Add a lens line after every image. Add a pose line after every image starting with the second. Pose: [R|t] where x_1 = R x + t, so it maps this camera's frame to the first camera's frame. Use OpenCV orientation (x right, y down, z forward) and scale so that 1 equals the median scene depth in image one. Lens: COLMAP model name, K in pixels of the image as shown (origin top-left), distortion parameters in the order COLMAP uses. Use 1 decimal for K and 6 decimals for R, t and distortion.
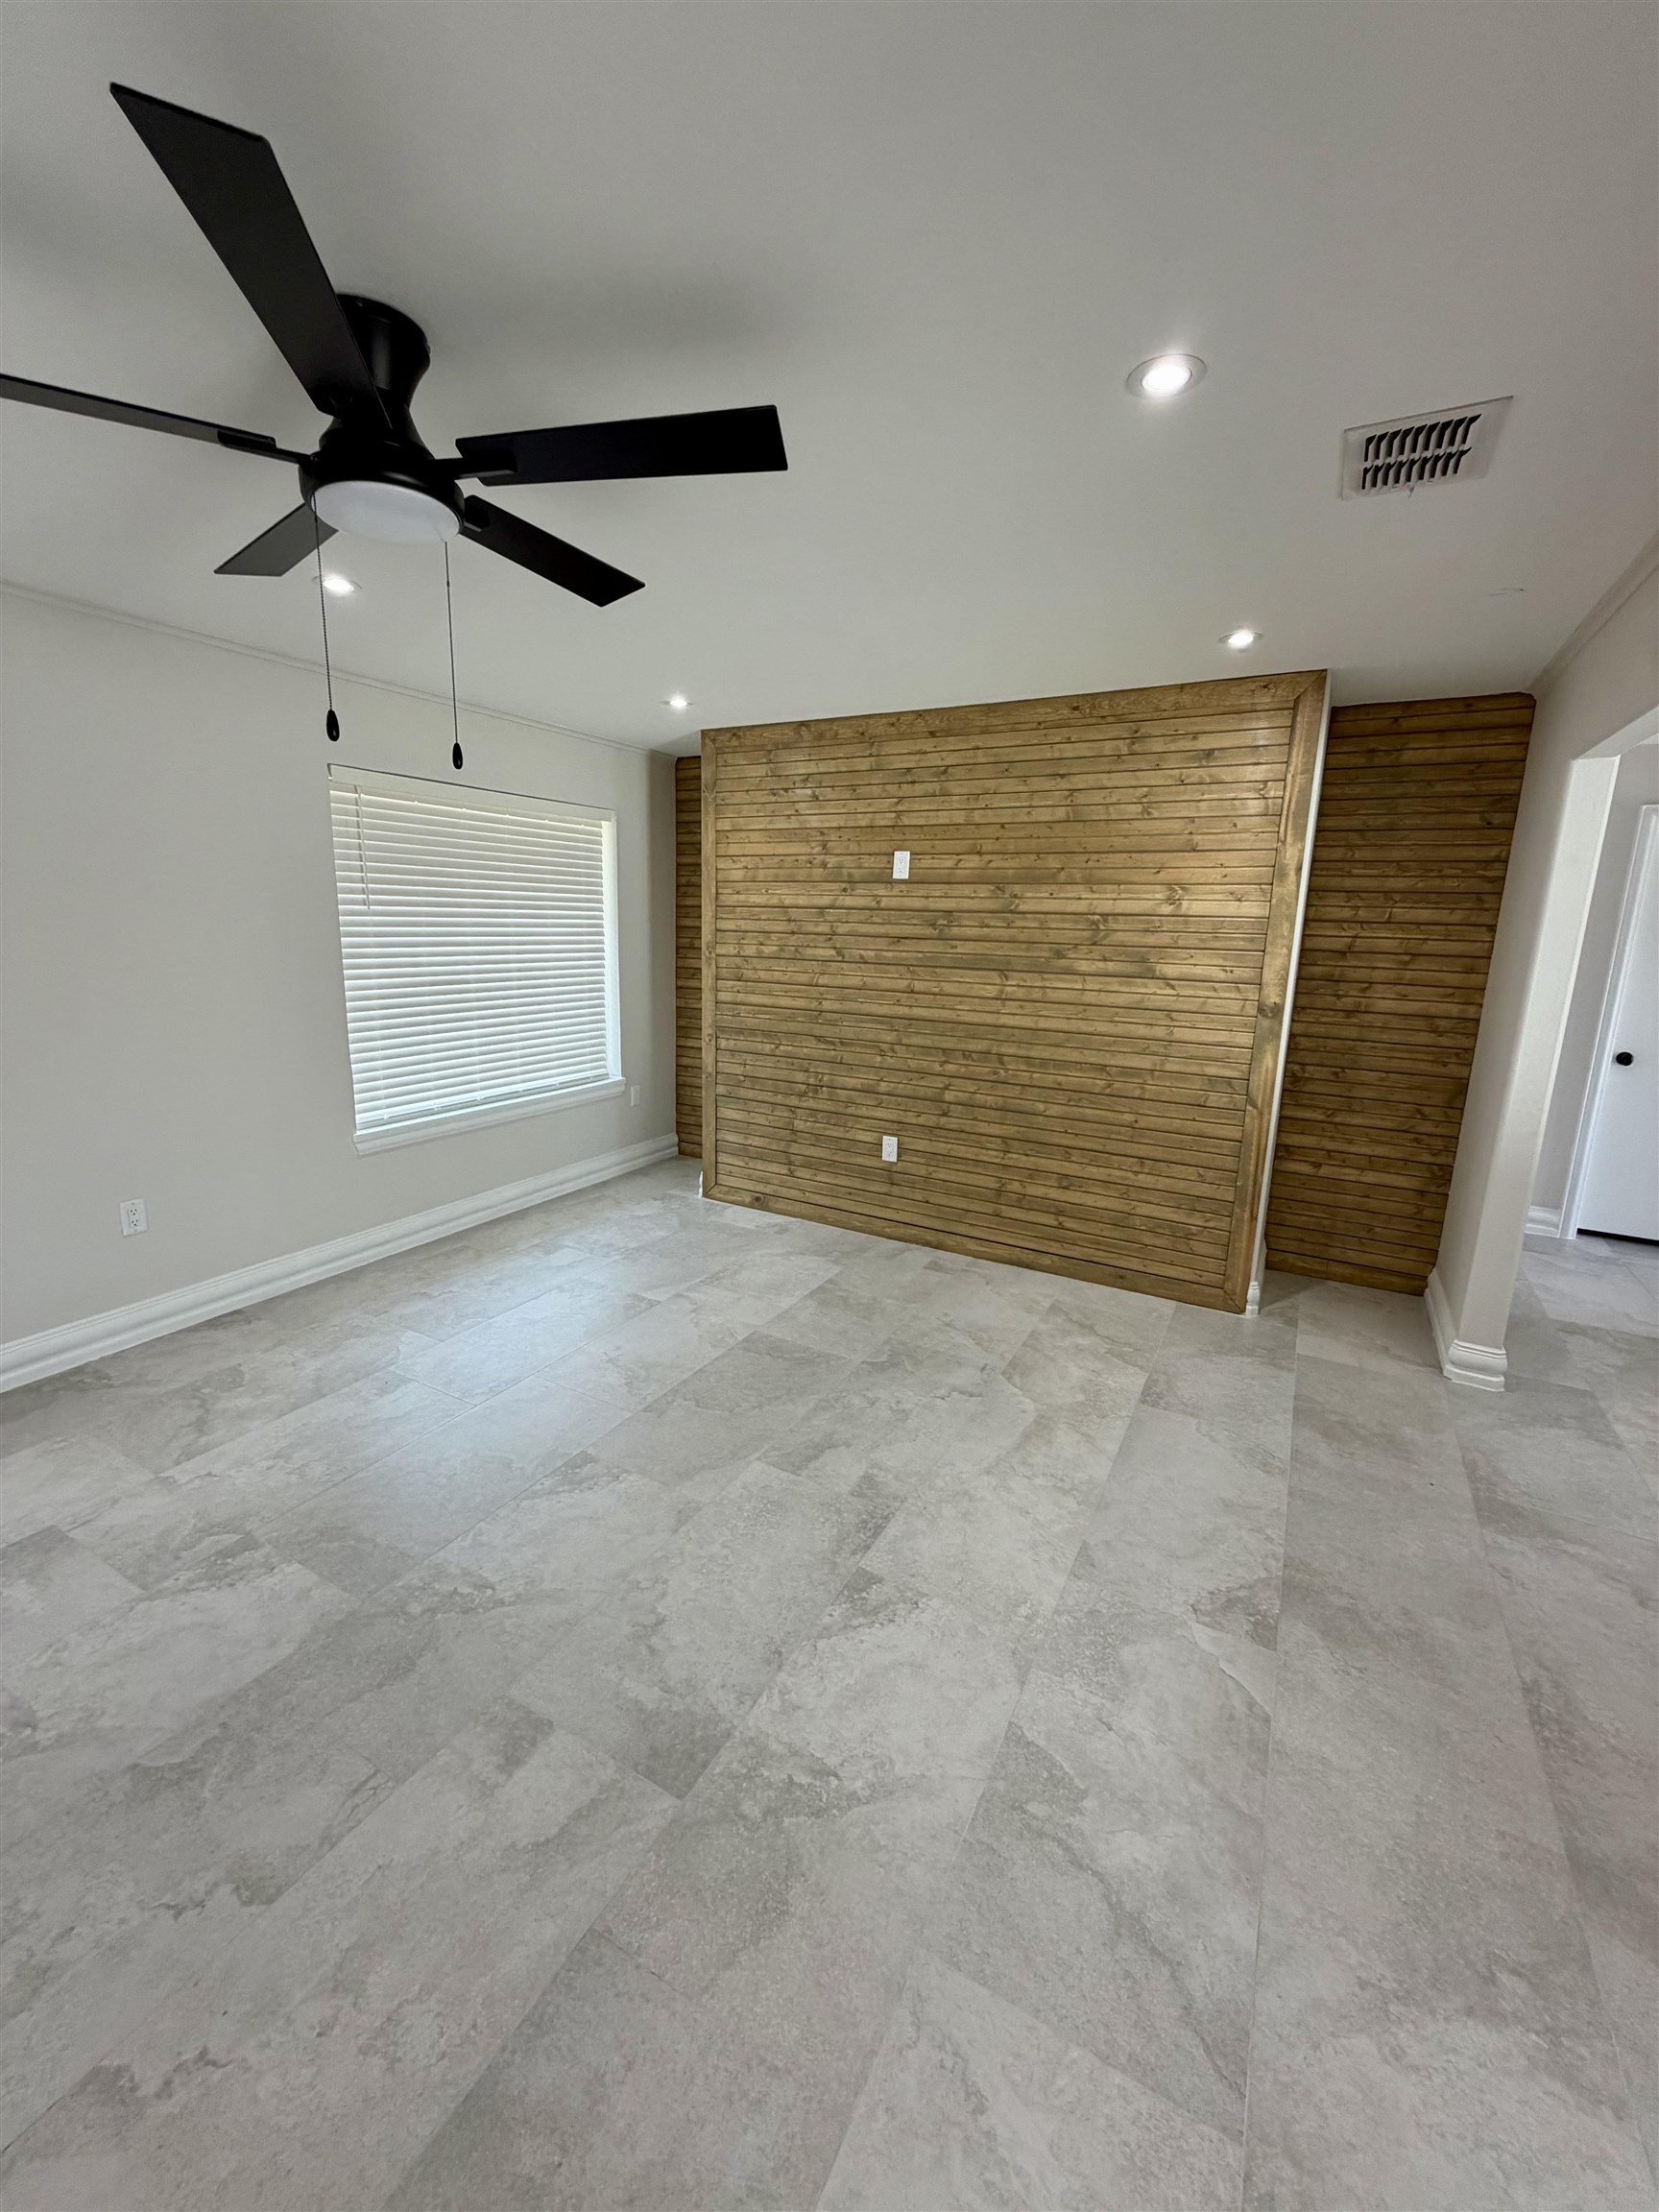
lens RADIAL K [[880.4, 0, 828.7], [0, 880.4, 1098.2], [0, 0, 1]] dist [0.001063, 0.000419]
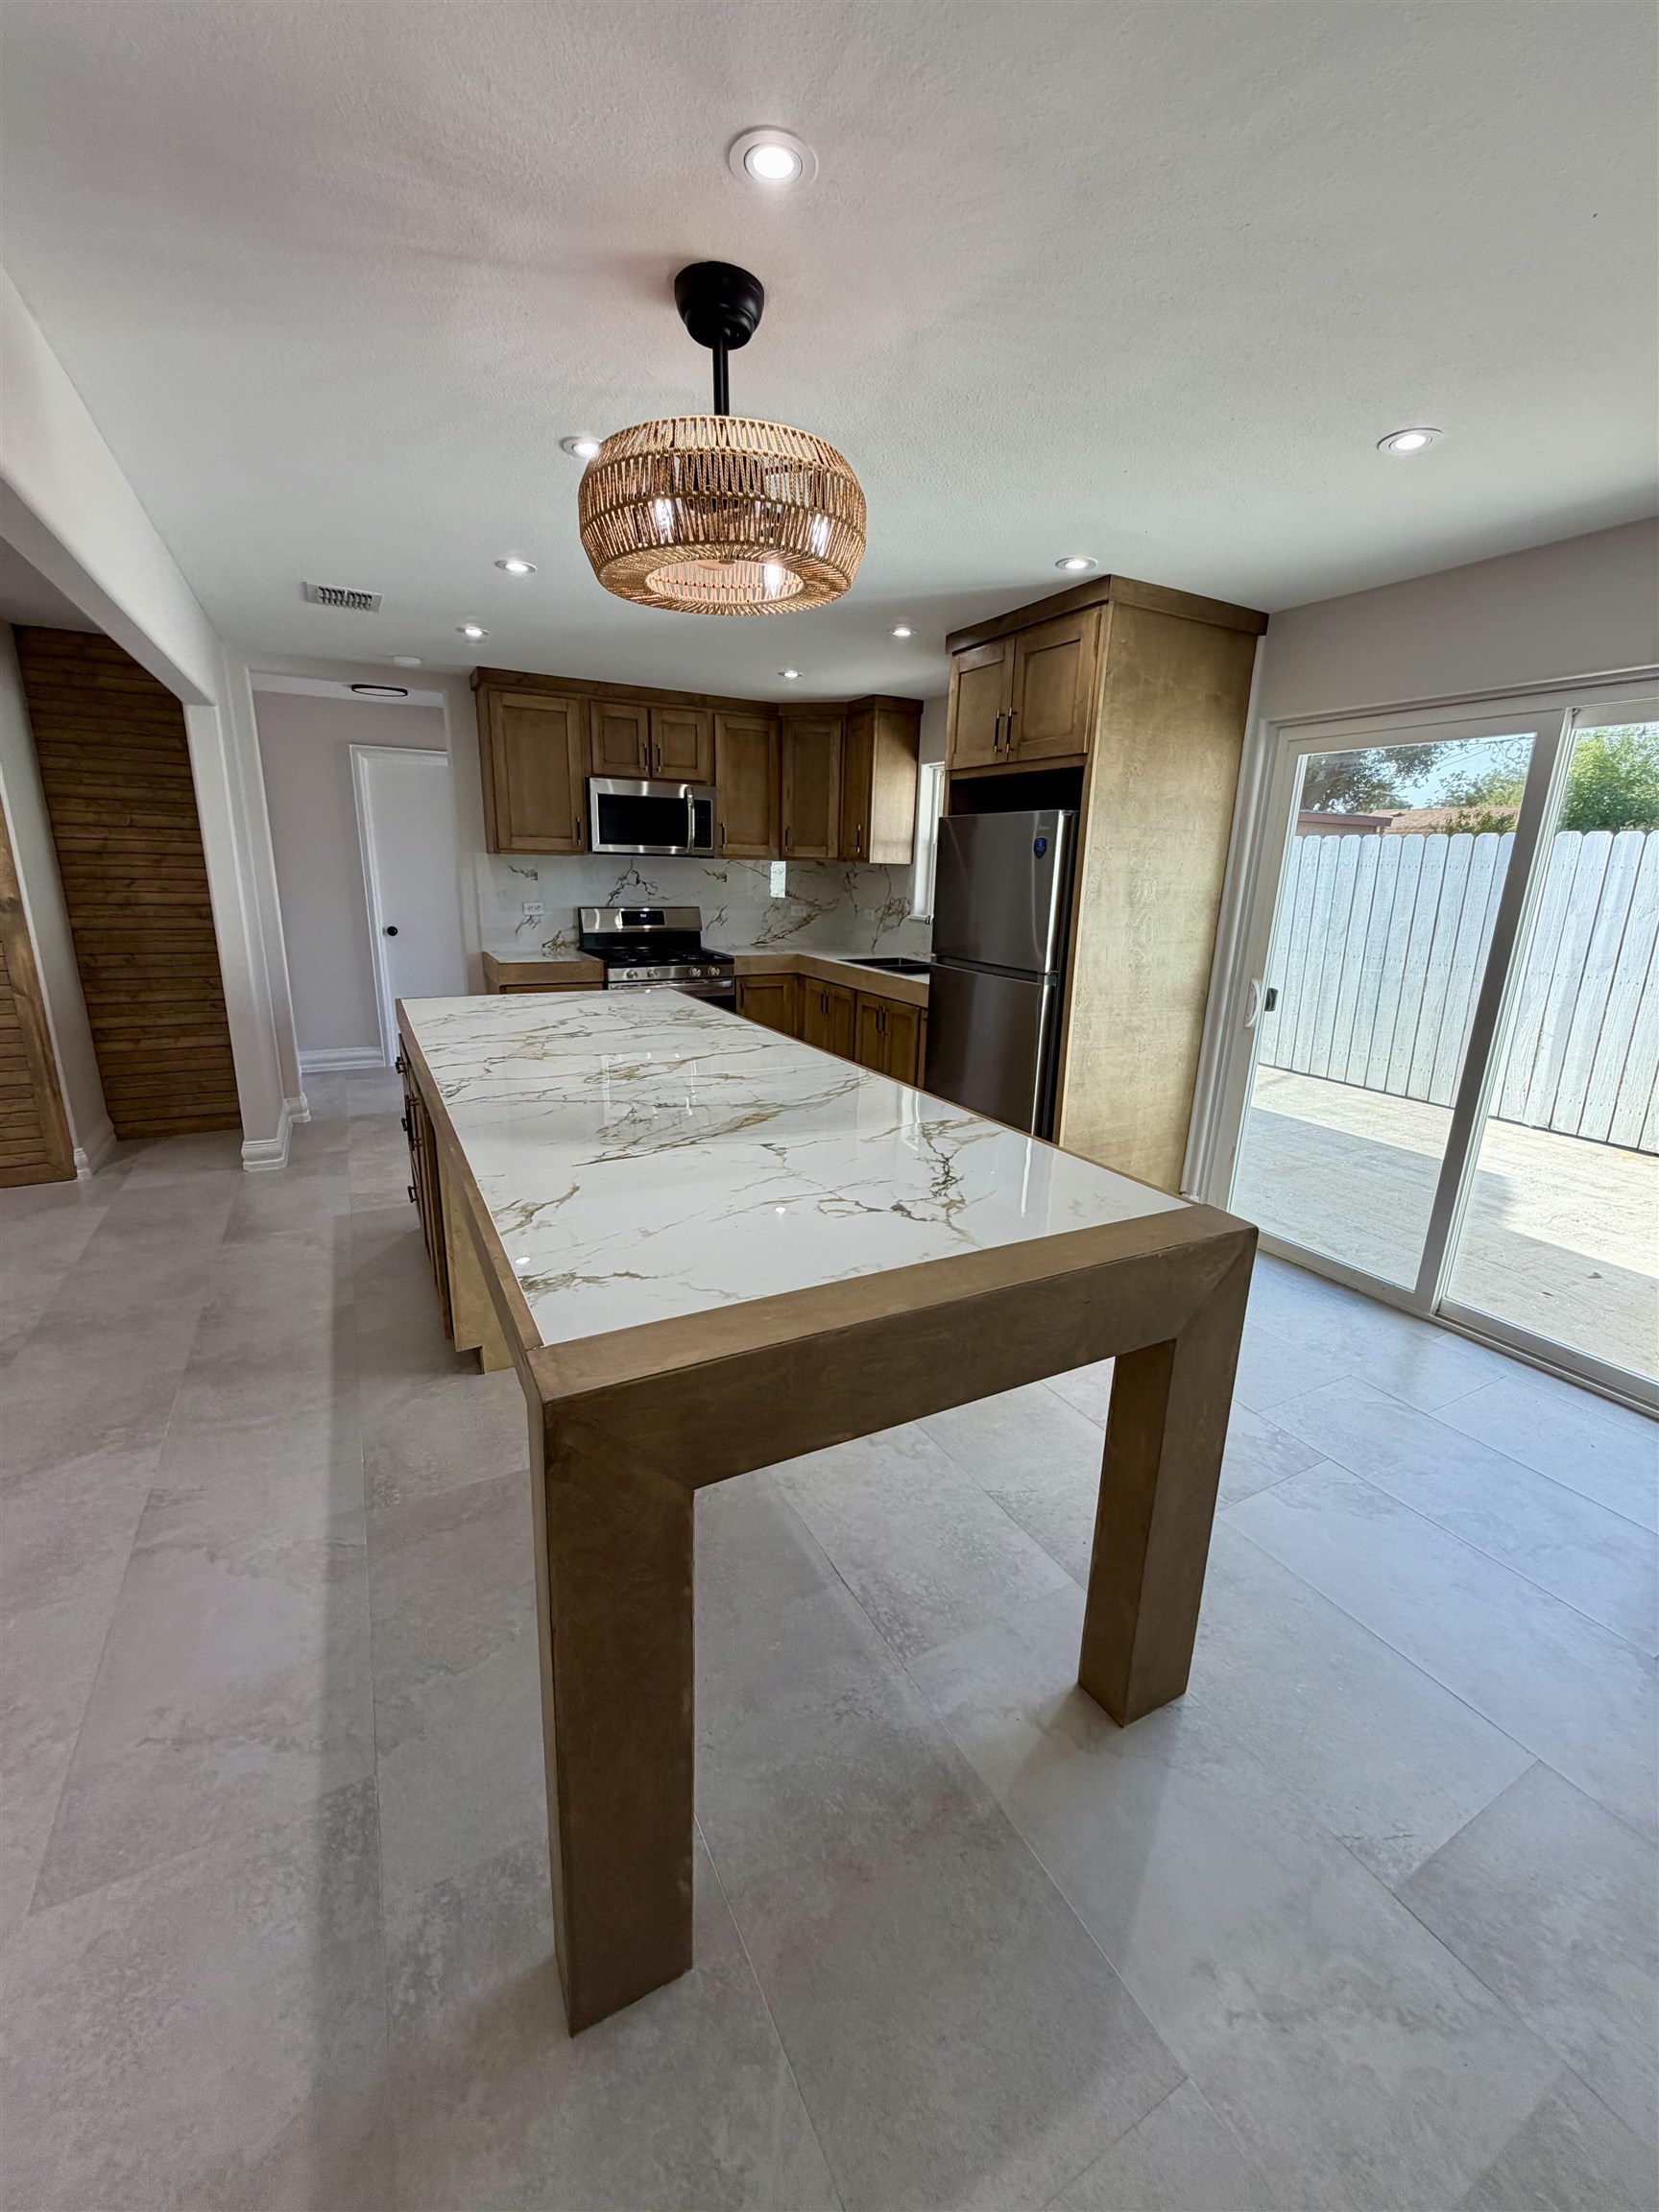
lens RADIAL K [[880.4, 0, 828.7], [0, 880.4, 1098.2], [0, 0, 1]] dist [0.001063, 0.000419]
pose [[0.540776, -0.229974, 0.809119, 0.092170], [0.155867, 0.972639, 0.172277, 0.091272], [-0.826599, 0.032952, 0.561825, -0.400746]]
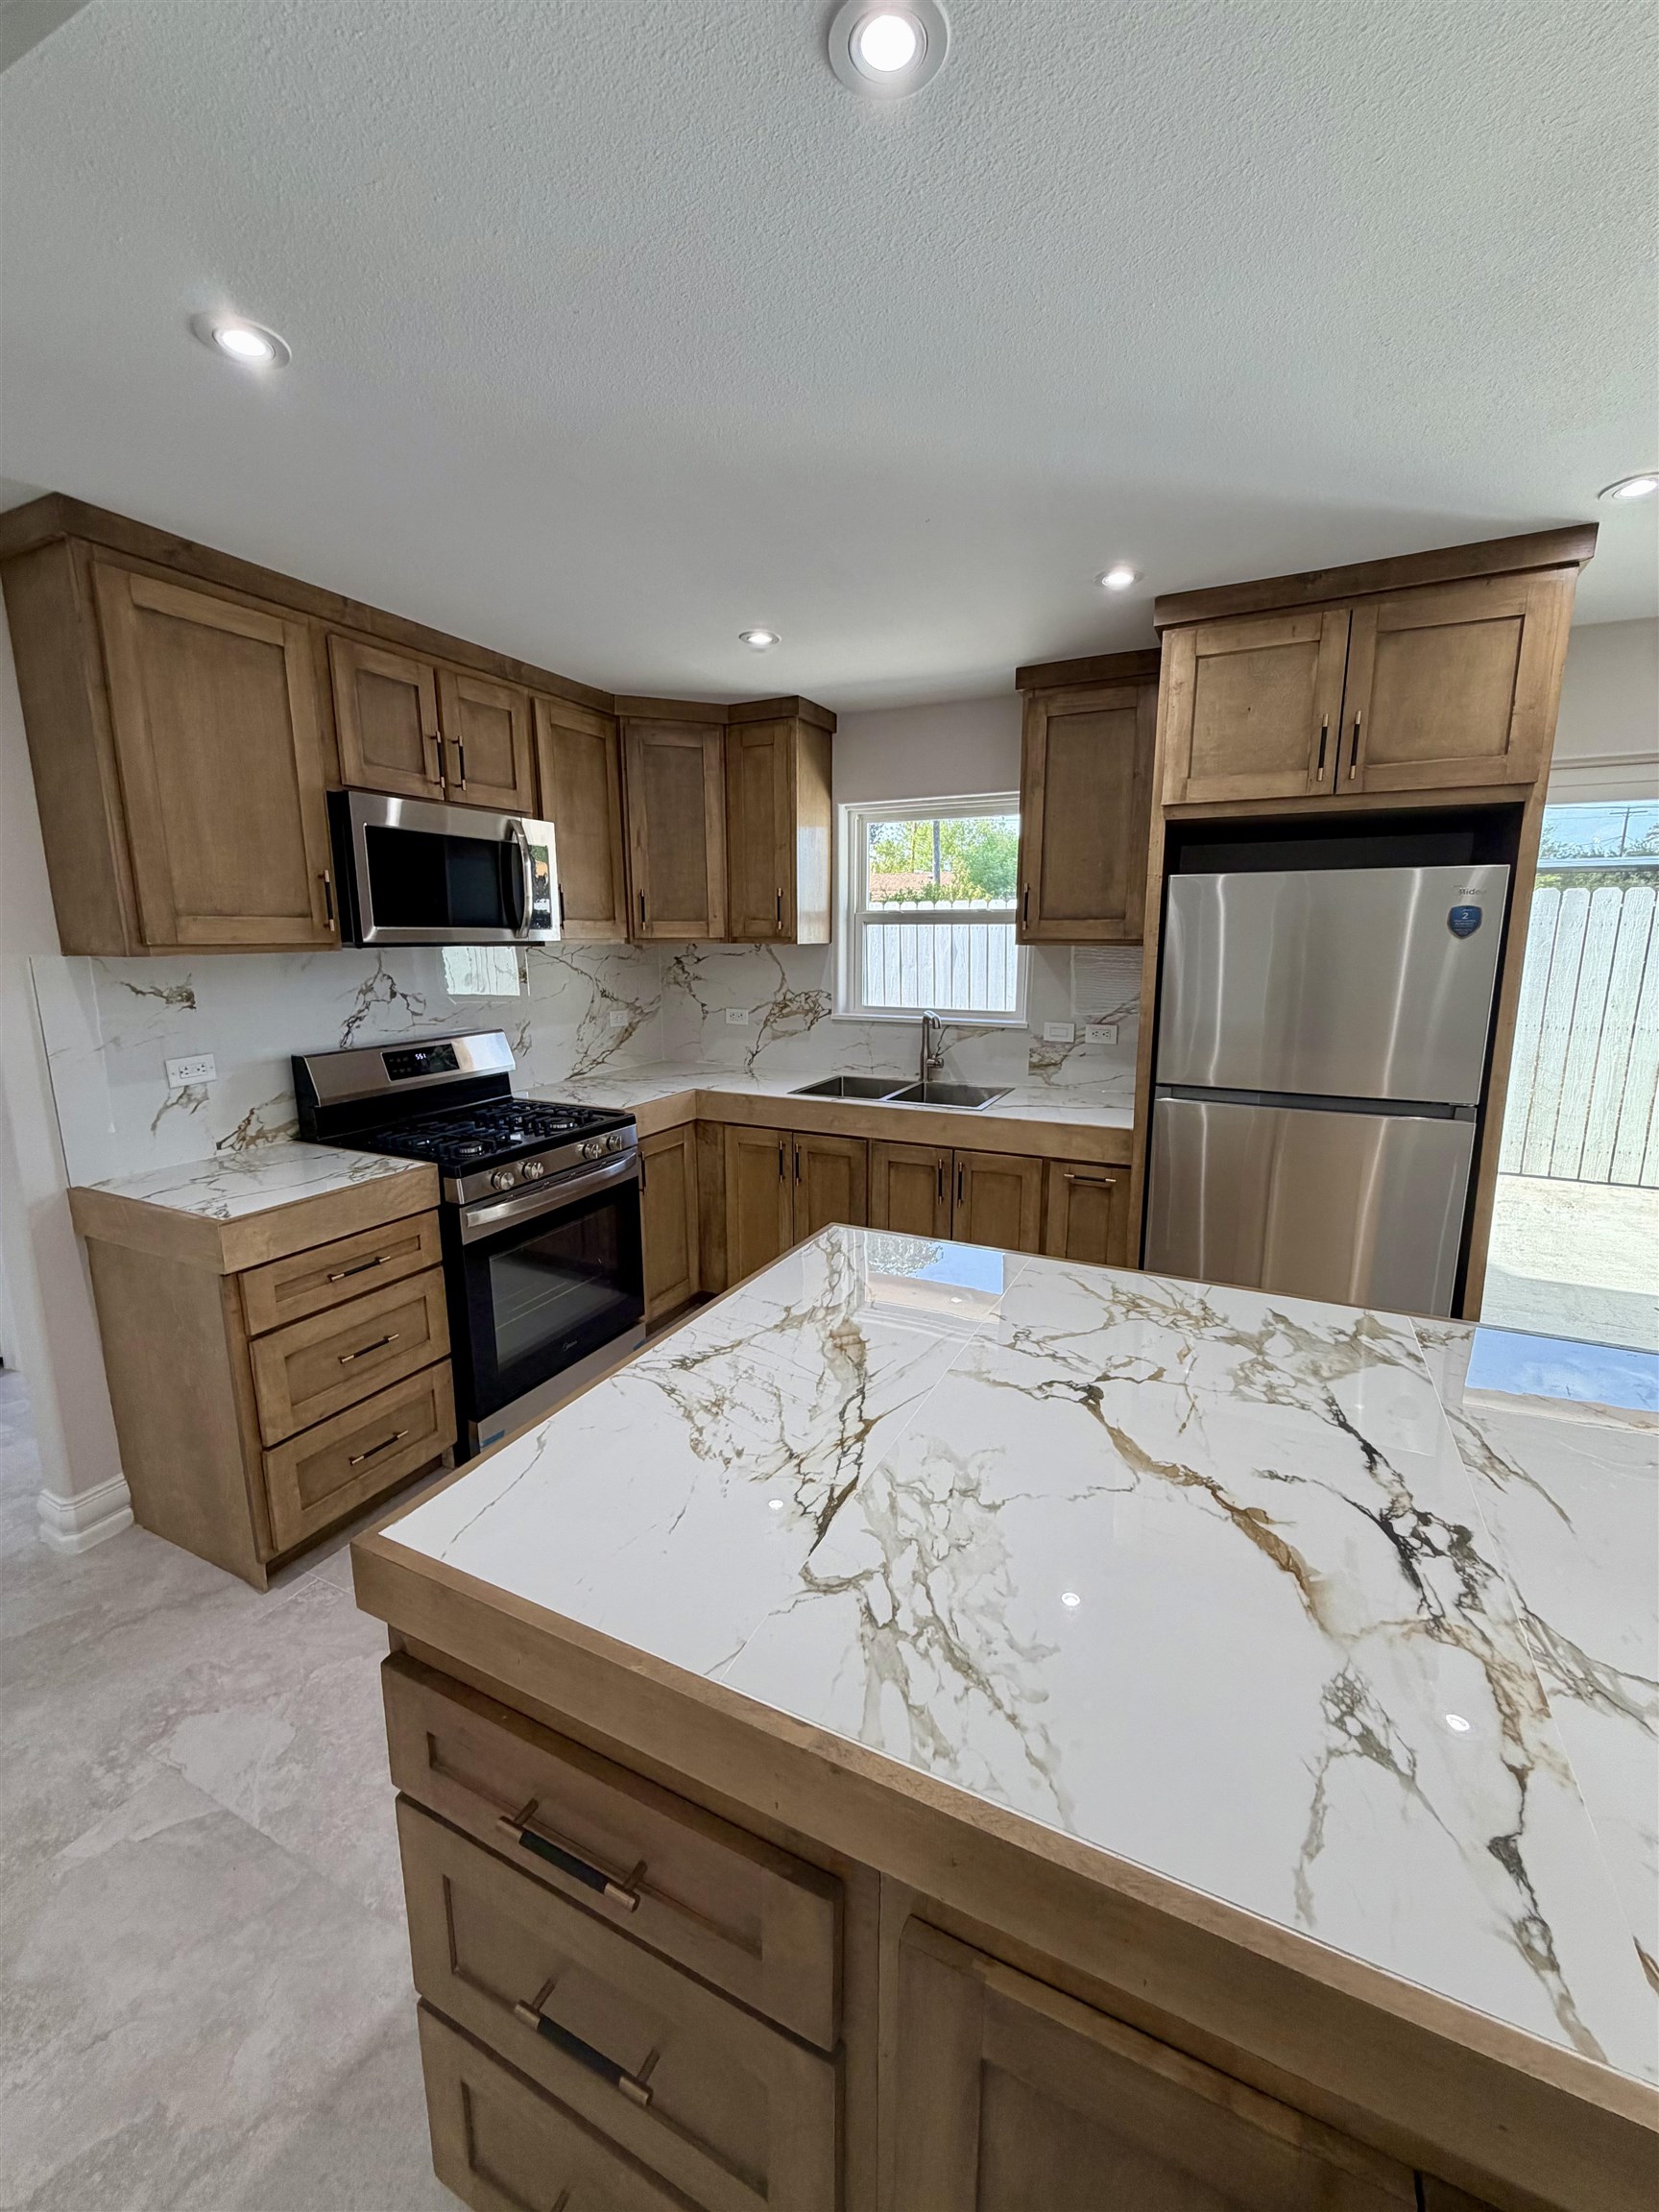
lens RADIAL K [[880.4, 0, 828.7], [0, 880.4, 1098.2], [0, 0, 1]] dist [0.001063, 0.000419]
pose [[-0.051504, -0.211342, 0.976054, 0.383397], [0.200370, 0.955291, 0.217420, -0.055310], [-0.978366, 0.206770, -0.006855, 0.298181]]
